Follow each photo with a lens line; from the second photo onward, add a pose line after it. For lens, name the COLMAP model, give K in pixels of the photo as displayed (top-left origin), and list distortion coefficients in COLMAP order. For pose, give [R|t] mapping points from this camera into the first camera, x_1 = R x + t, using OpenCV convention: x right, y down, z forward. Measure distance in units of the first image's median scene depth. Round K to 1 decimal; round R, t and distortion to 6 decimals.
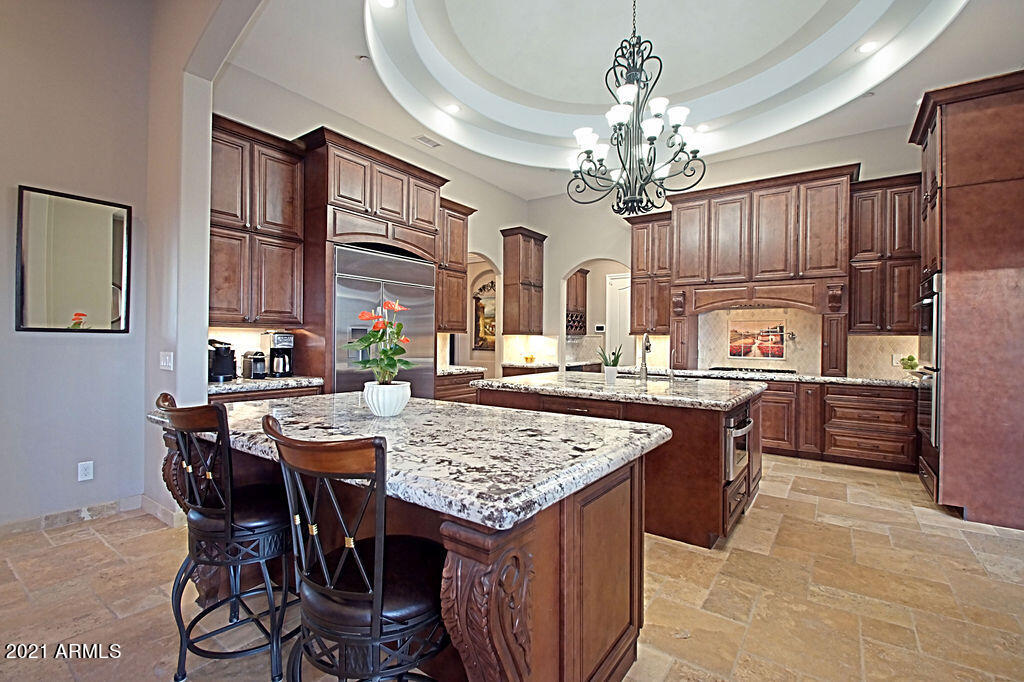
lens RADIAL K [[463.5, 0, 517.9], [0, 463.5, 340.7], [0, 0, 1]] dist [0.001558, 0.000055]
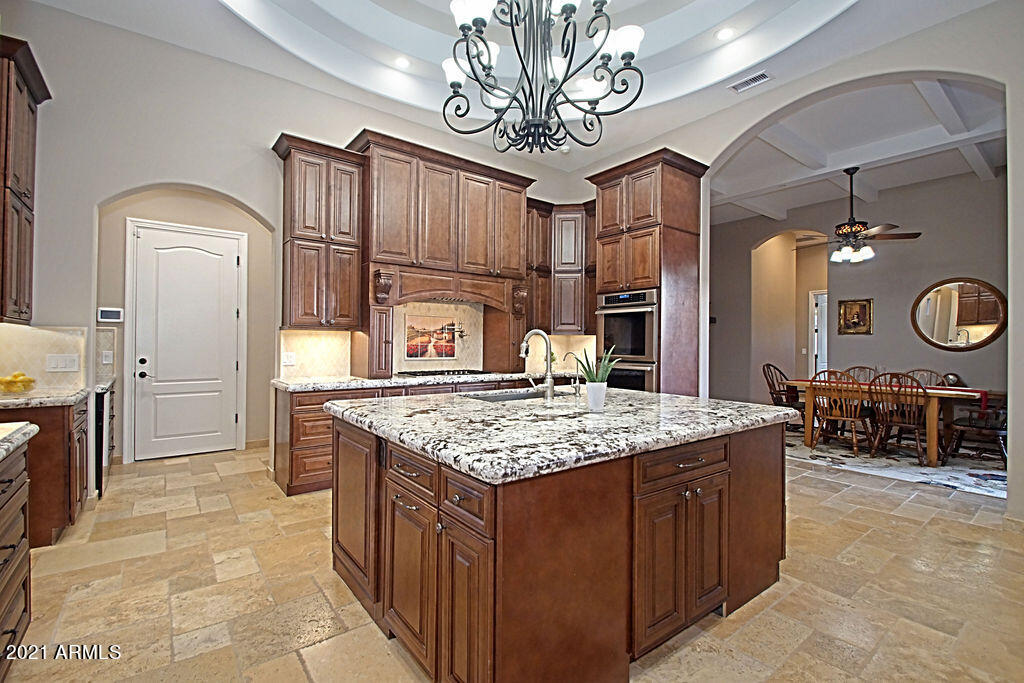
lens RADIAL K [[463.5, 0, 513.4], [0, 463.5, 340.8], [0, 0, 1]] dist [0.001558, 0.000055]
pose [[0.295038, -0.008139, 0.955451, -0.285859], [-0.004399, 0.999942, 0.009876, -0.006046], [-0.955475, -0.007117, 0.294985, 0.597106]]
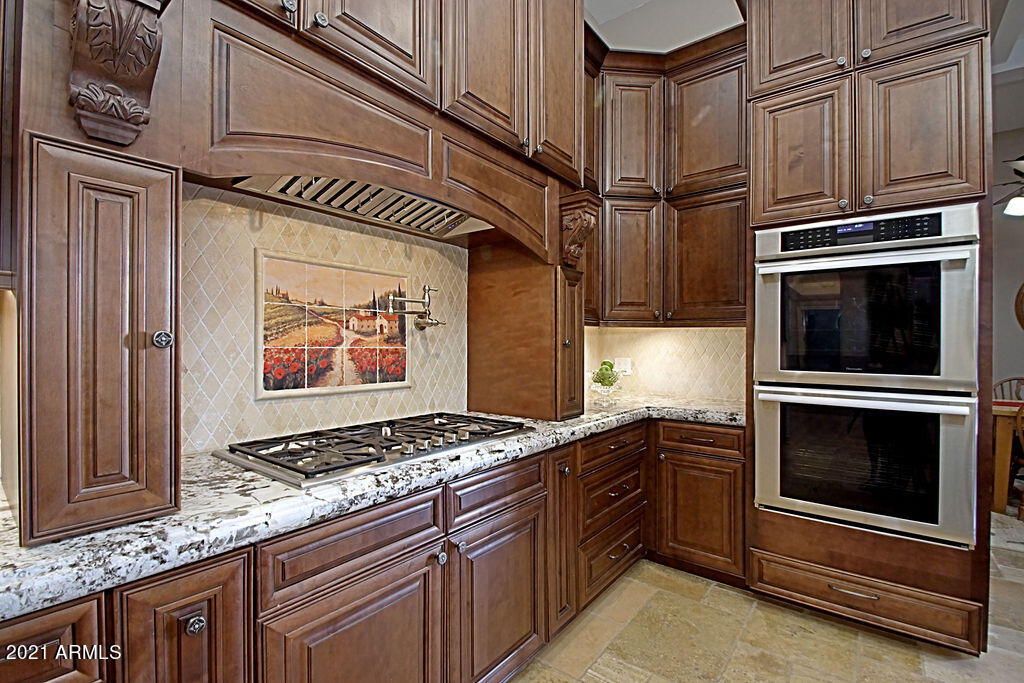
lens RADIAL K [[463.5, 0, 512.3], [0, 463.5, 343.6], [0, 0, 1]] dist [0.001558, 0.000055]
pose [[0.057483, -0.013077, 0.998261, 0.218317], [-0.006209, 0.999890, 0.013456, 0.002720], [-0.998327, -0.006972, 0.057396, 0.880832]]
